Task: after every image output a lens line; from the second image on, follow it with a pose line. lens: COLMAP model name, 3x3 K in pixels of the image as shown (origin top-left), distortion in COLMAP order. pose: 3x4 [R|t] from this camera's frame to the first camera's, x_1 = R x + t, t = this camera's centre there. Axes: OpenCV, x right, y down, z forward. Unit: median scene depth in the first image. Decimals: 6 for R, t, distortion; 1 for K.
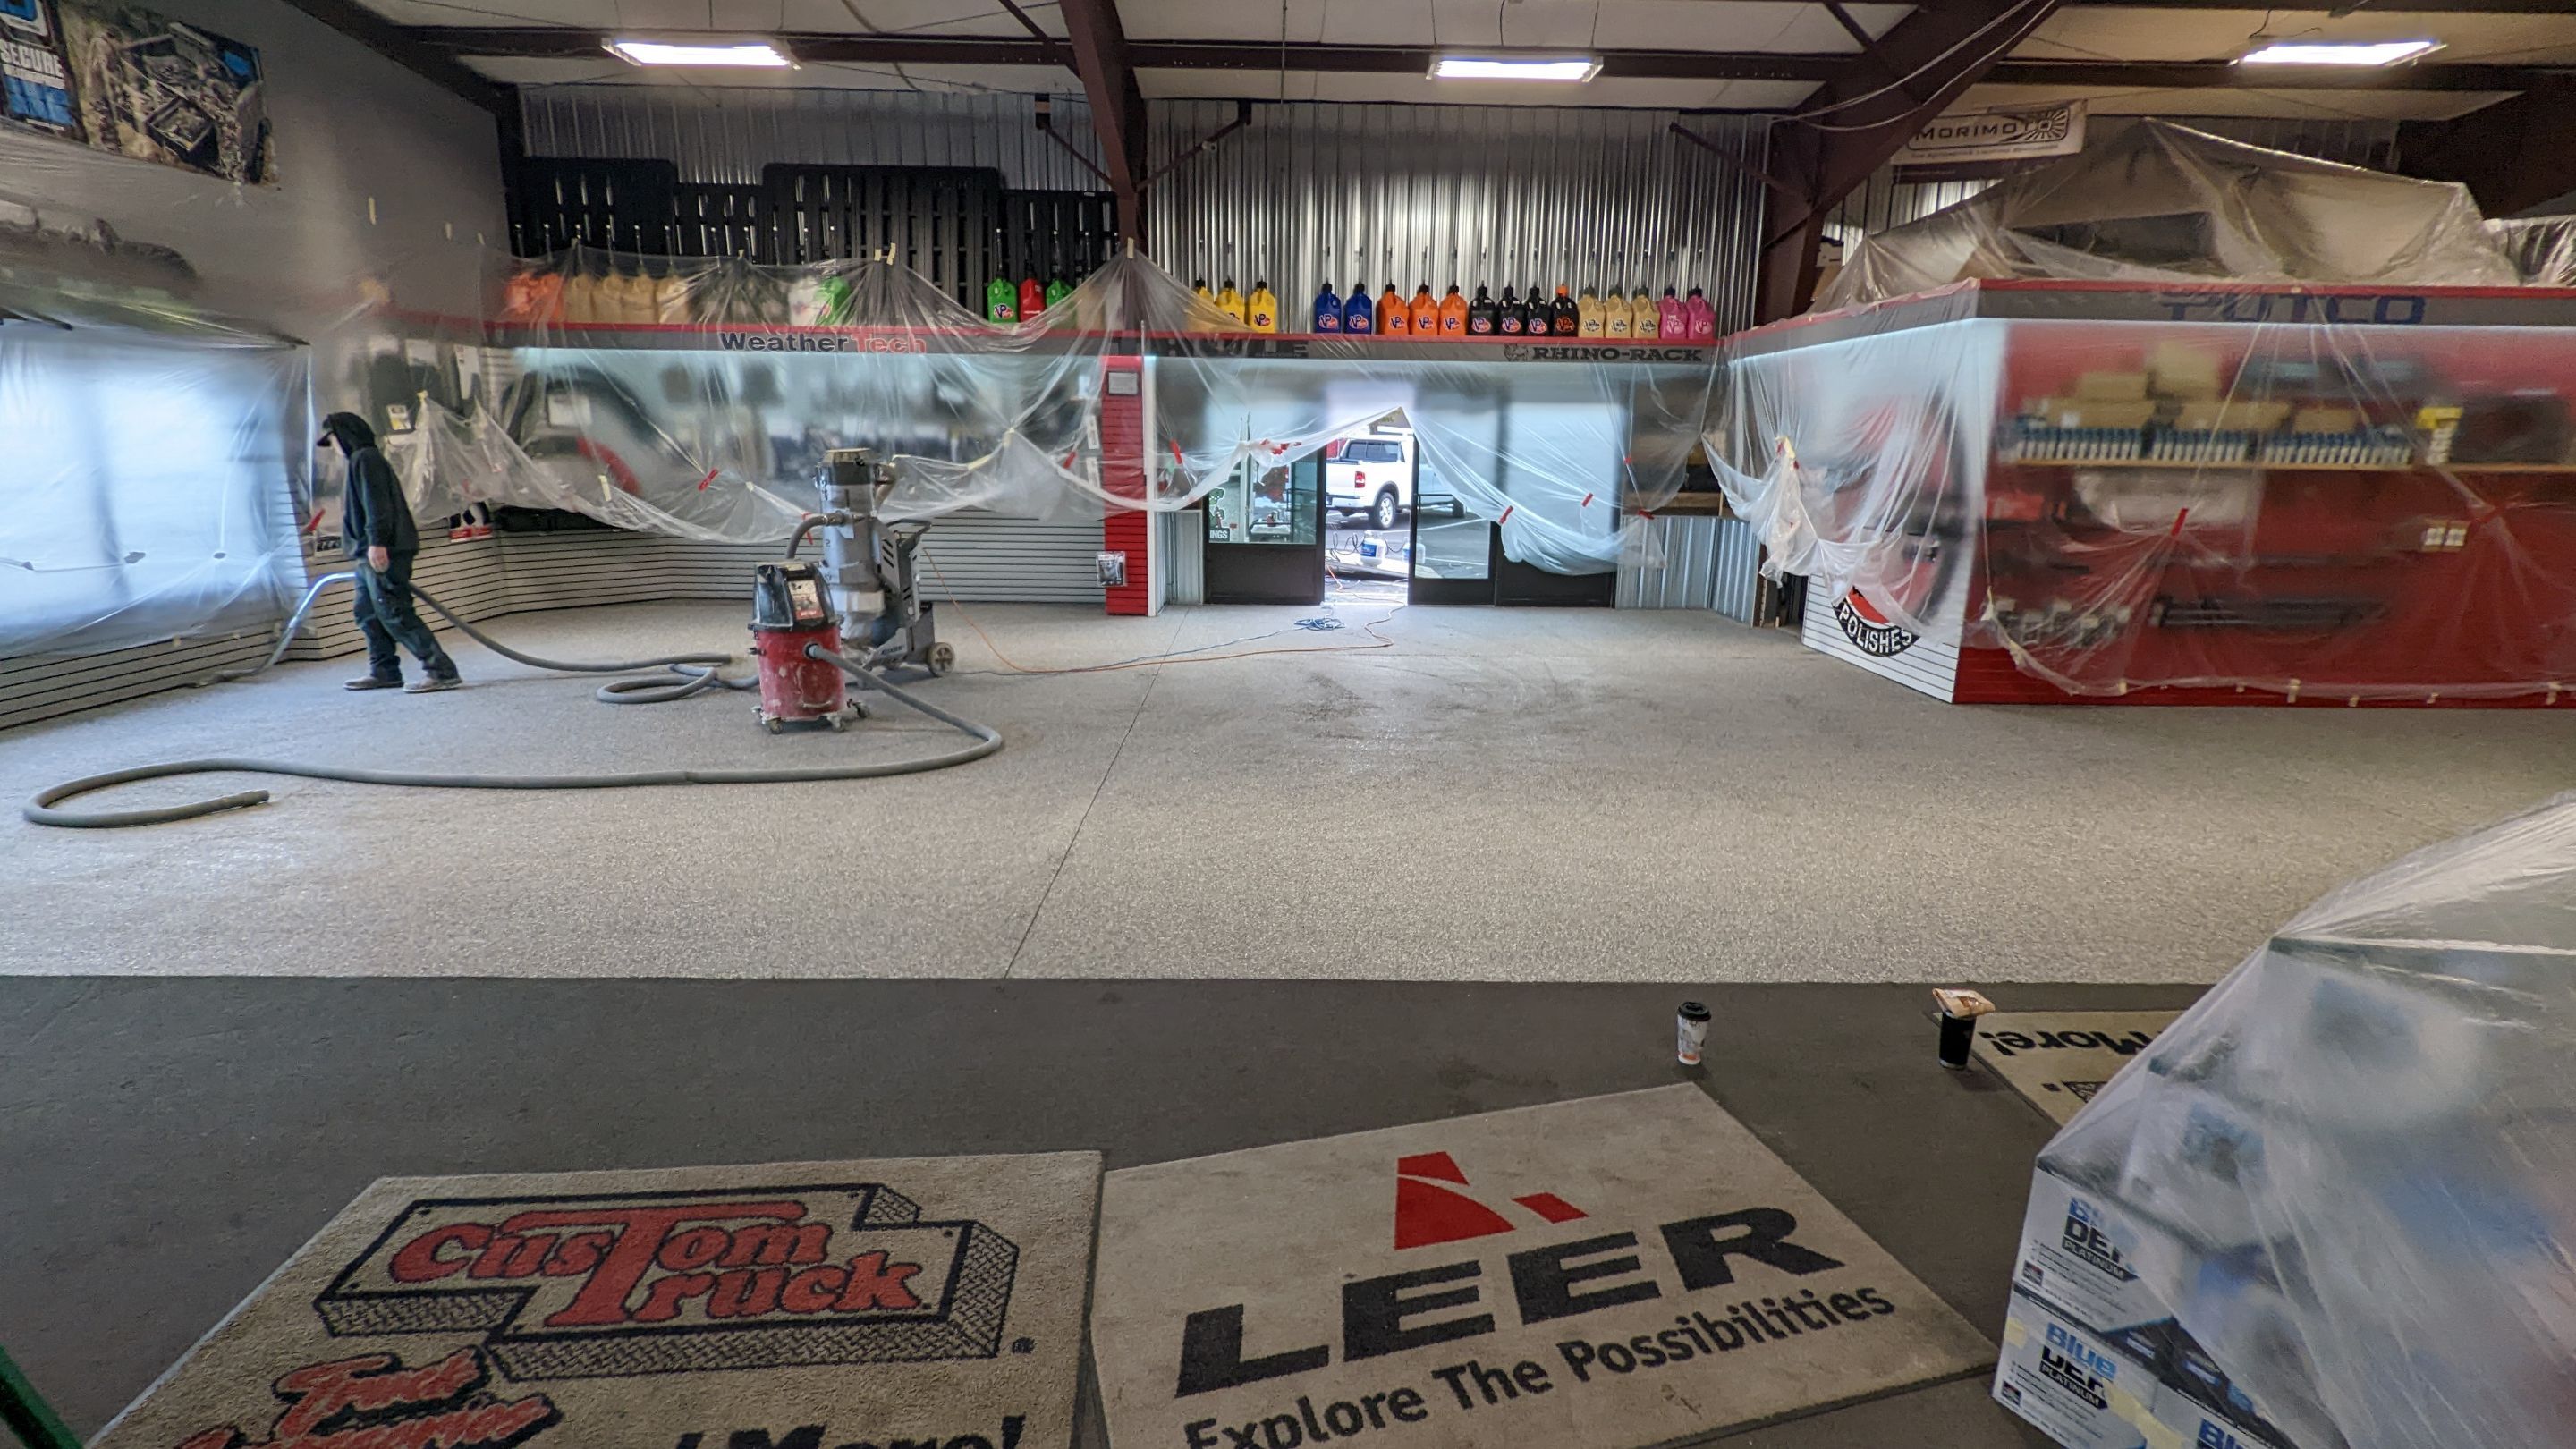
lens RADIAL K [[1216.4, 0, 1299.9], [0, 1216.4, 731.1], [0, 0, 1]] dist [0.000524, 0.001715]
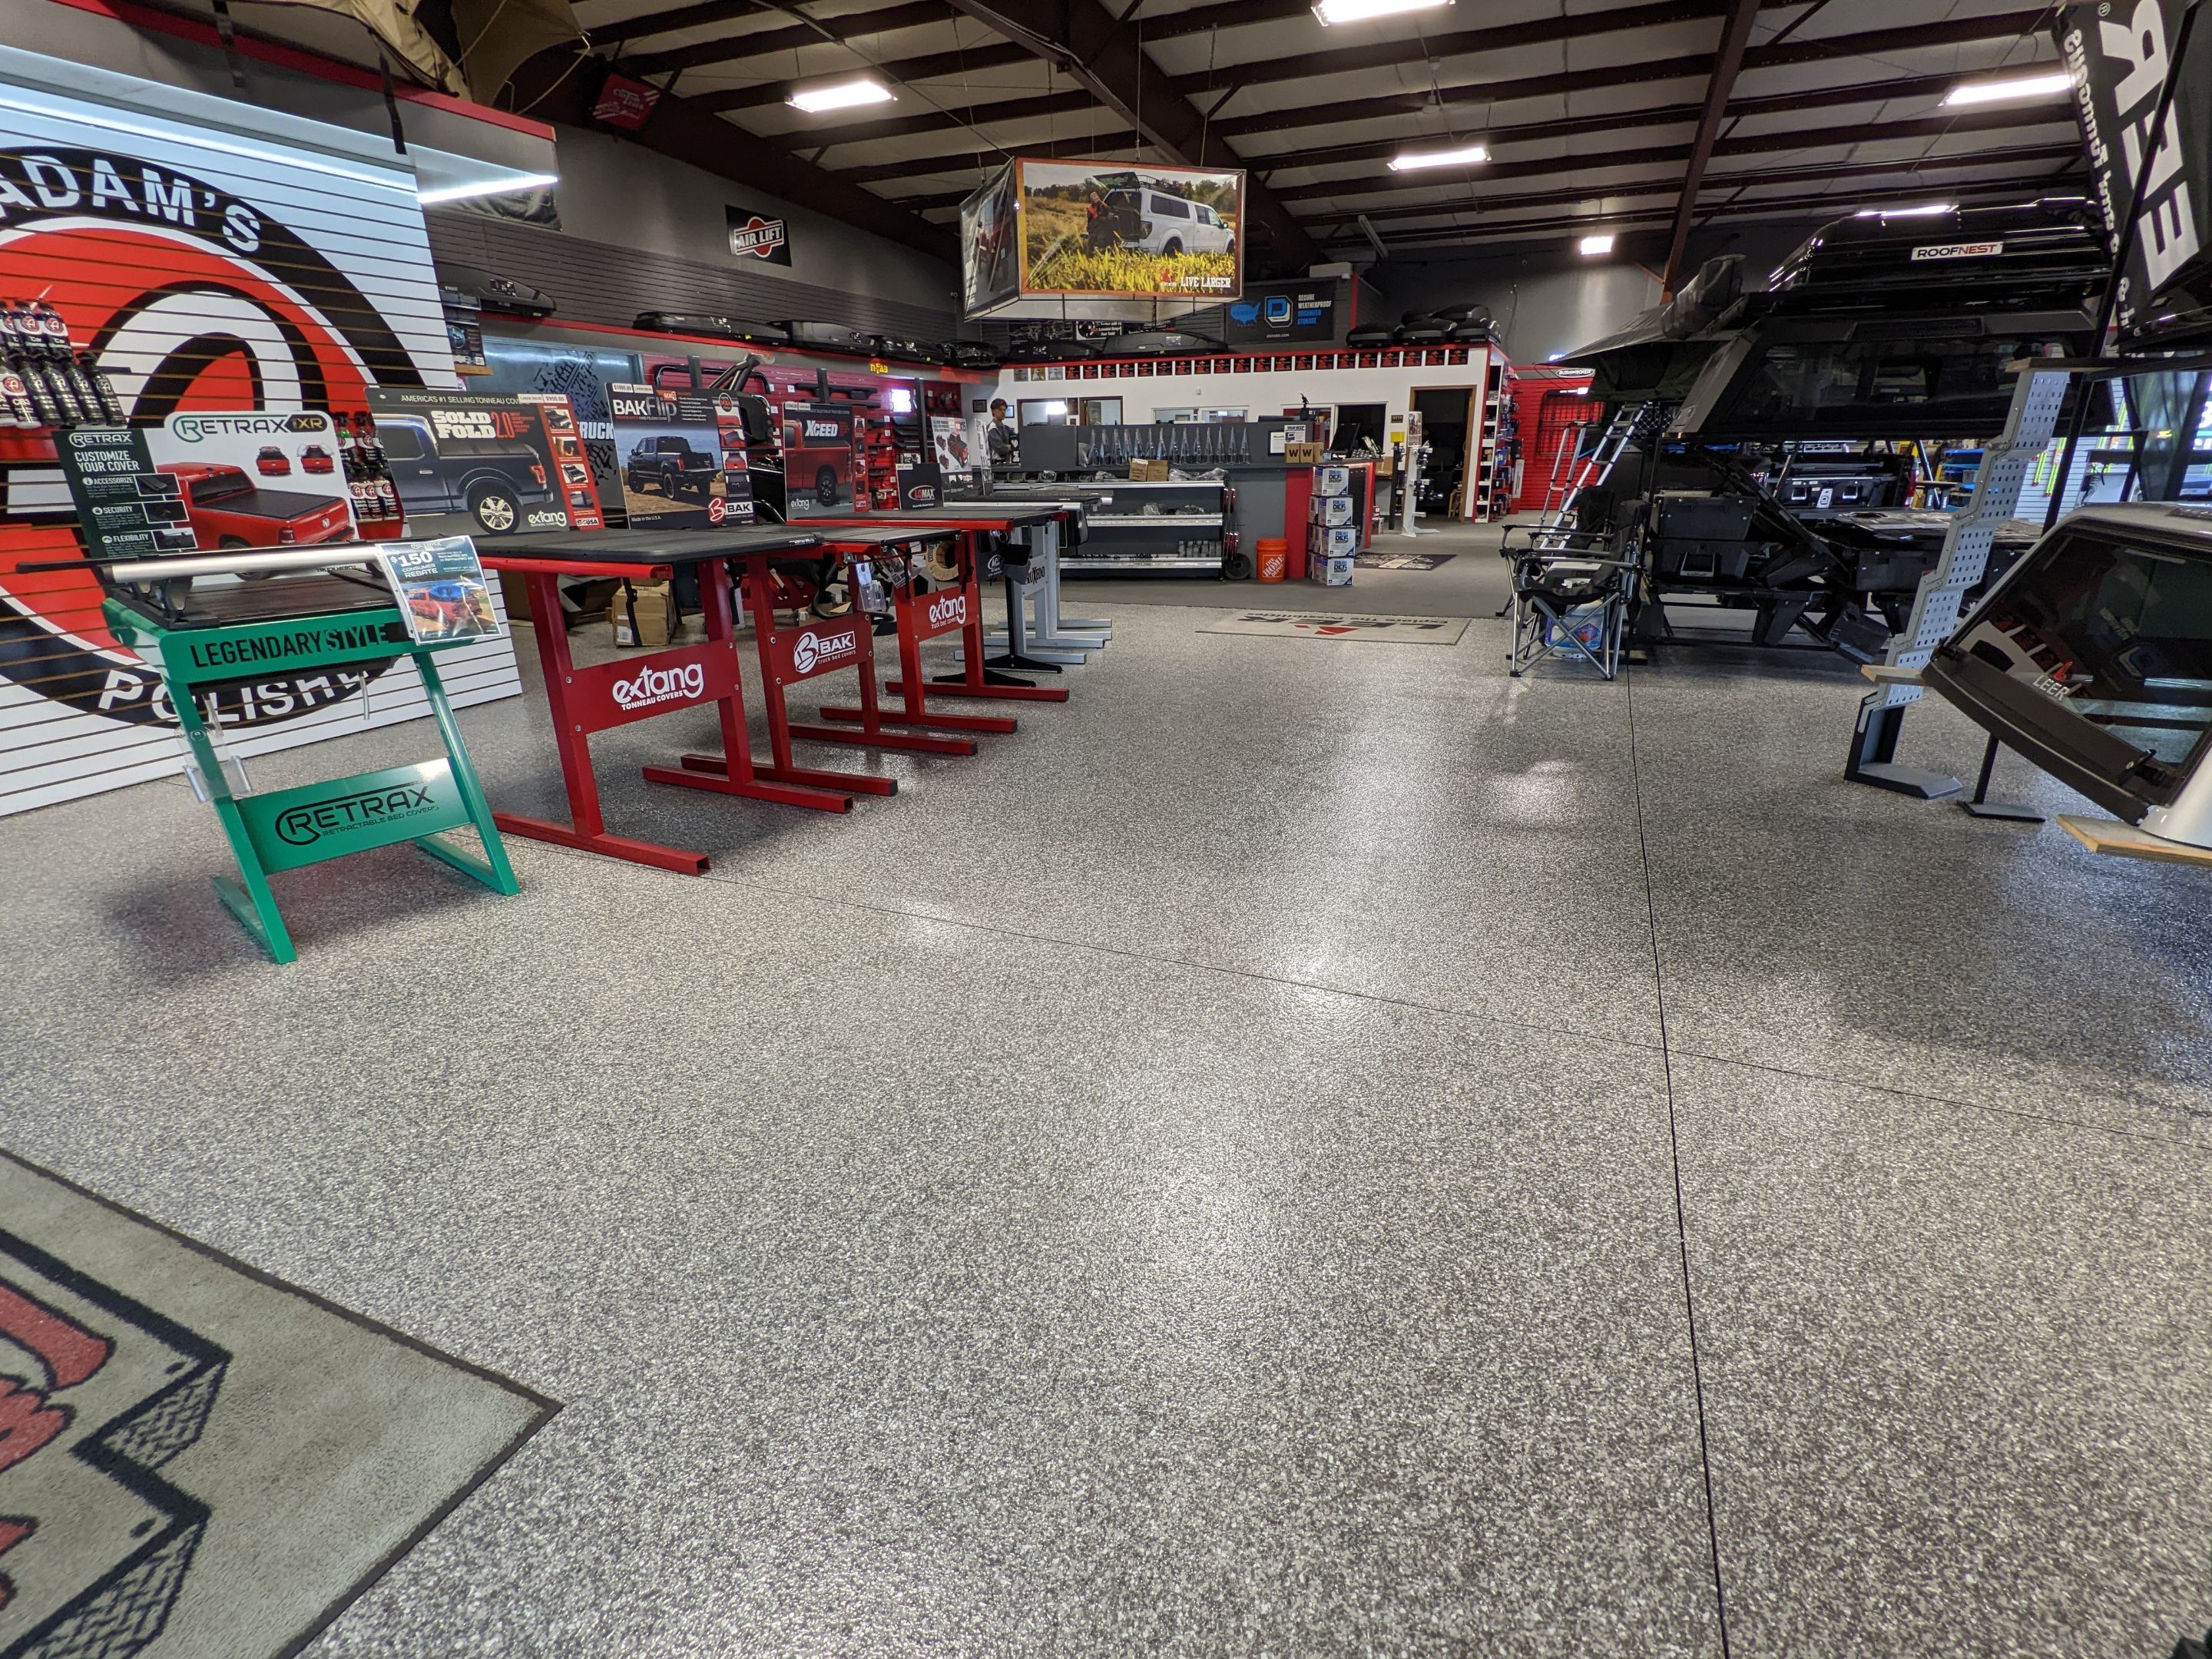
lens RADIAL K [[1063.5, 0, 1114.7], [0, 1063.5, 829.9], [0, 0, 1]] dist [-0.001386, 0.000867]
pose [[-0.910806, -0.139032, 0.388718, -0.096799], [0.101847, 0.836809, 0.537938, -0.276122], [-0.400074, 0.529547, -0.748011, 1.382640]]
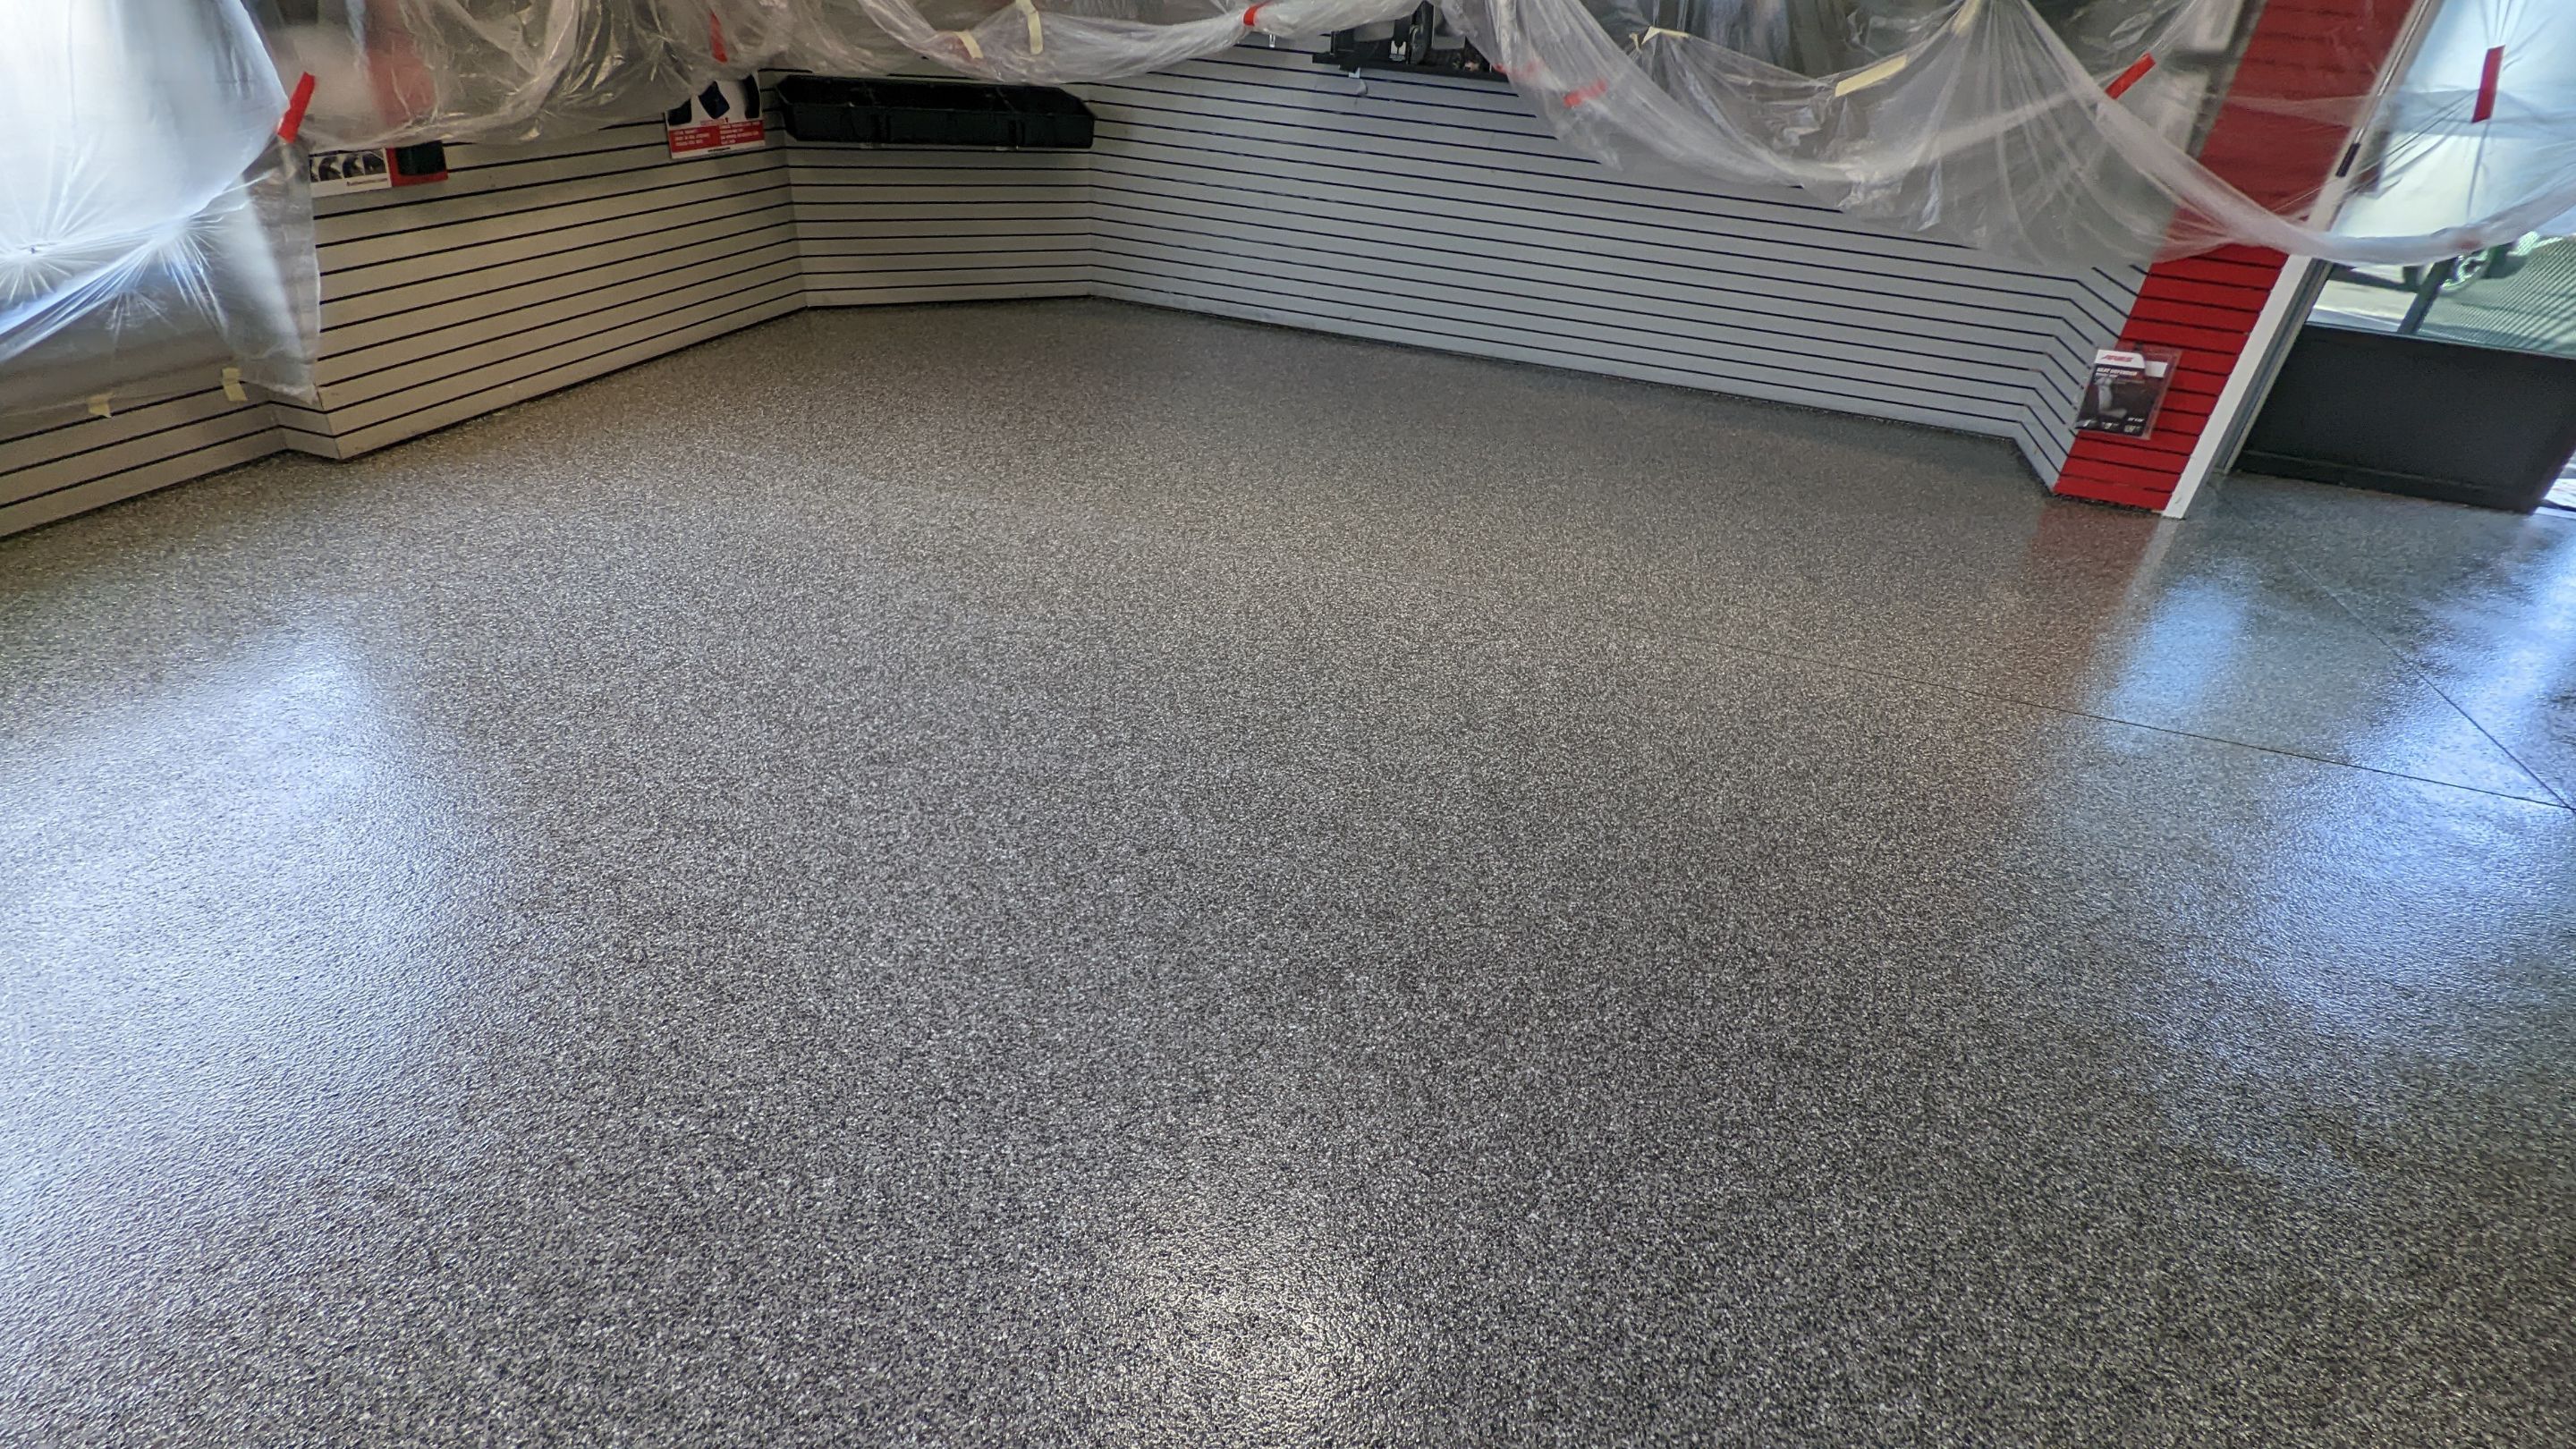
lens RADIAL K [[1216.4, 0, 1268.5], [0, 1216.4, 731.7], [0, 0, 1]] dist [0.000524, 0.001715]
pose [[0.949950, 0.218539, -0.223240, -0.418904], [-0.140825, 0.937426, 0.318434, -0.160811], [0.278861, -0.271059, 0.921284, 0.722071]]
